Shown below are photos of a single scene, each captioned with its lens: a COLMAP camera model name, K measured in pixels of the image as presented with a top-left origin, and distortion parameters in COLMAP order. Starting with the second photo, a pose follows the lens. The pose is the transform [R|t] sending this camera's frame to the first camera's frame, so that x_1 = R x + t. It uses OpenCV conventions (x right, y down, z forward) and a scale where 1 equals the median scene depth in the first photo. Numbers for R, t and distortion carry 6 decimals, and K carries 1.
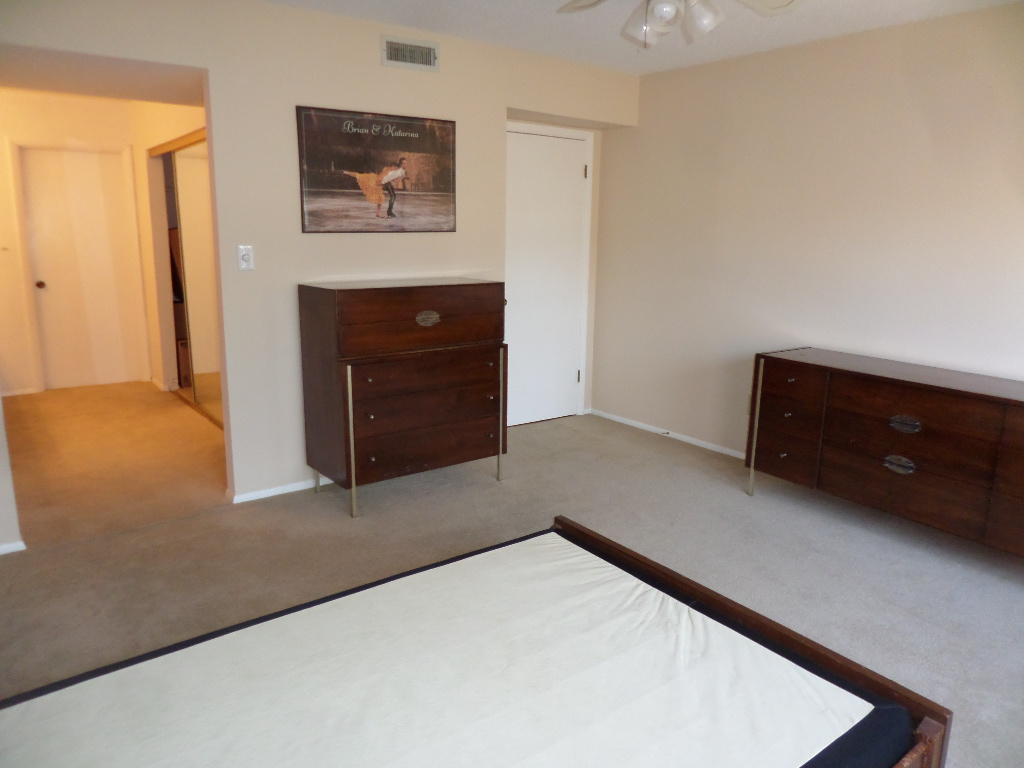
lens RADIAL K [[740.2, 0, 507.8], [0, 740.2, 380.0], [0, 0, 1]] dist [0.006826, 0.001630]
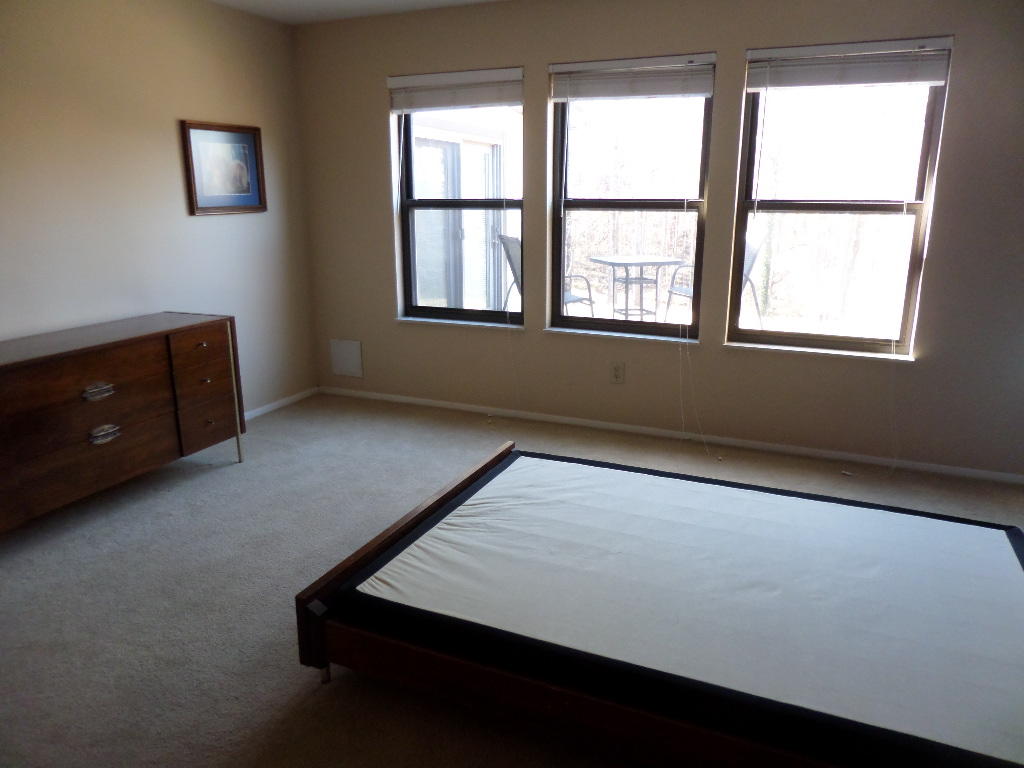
lens RADIAL K [[740.2, 0, 507.8], [0, 740.2, 380.0], [0, 0, 1]] dist [0.006826, 0.001630]
pose [[-0.484166, -0.233159, 0.843339, -0.733274], [0.187681, 0.913734, 0.360370, -0.283039], [-0.854611, 0.332757, -0.398639, 1.329156]]
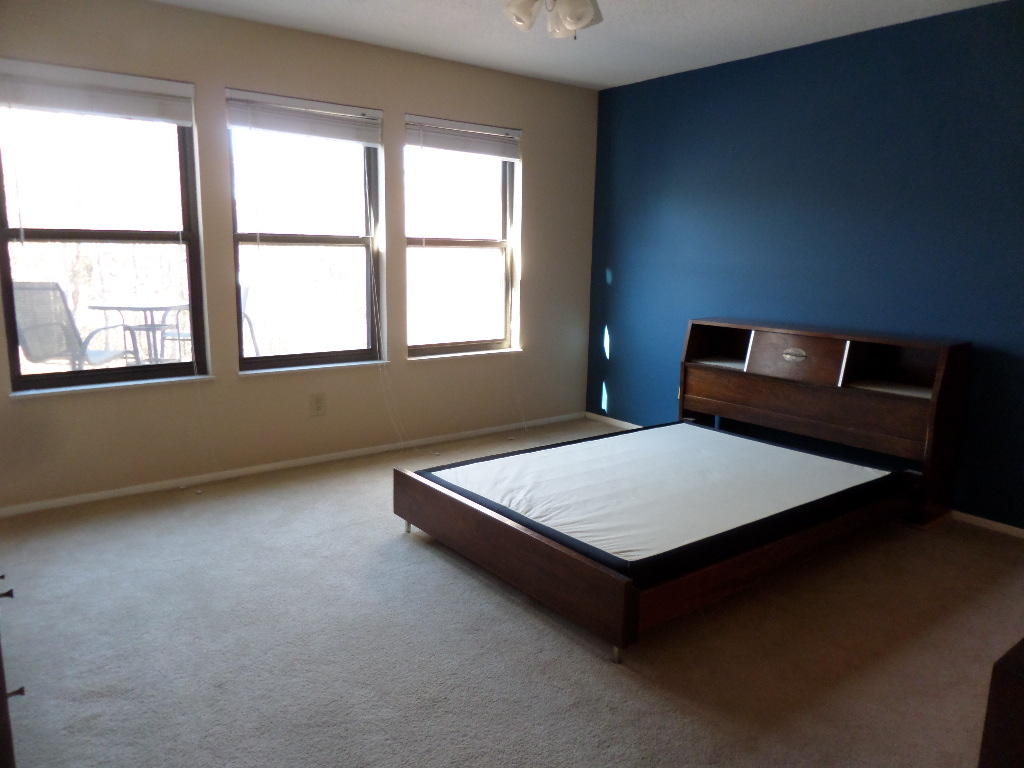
lens RADIAL K [[751.0, 0, 513.0], [0, 751.0, 395.7], [0, 0, 1]] dist [0.047411, -0.000143]
pose [[-0.999082, -0.036691, -0.022122, 0.272345], [-0.042615, 0.904307, 0.424751, -0.445884], [0.004421, 0.425304, -0.905040, 2.121726]]
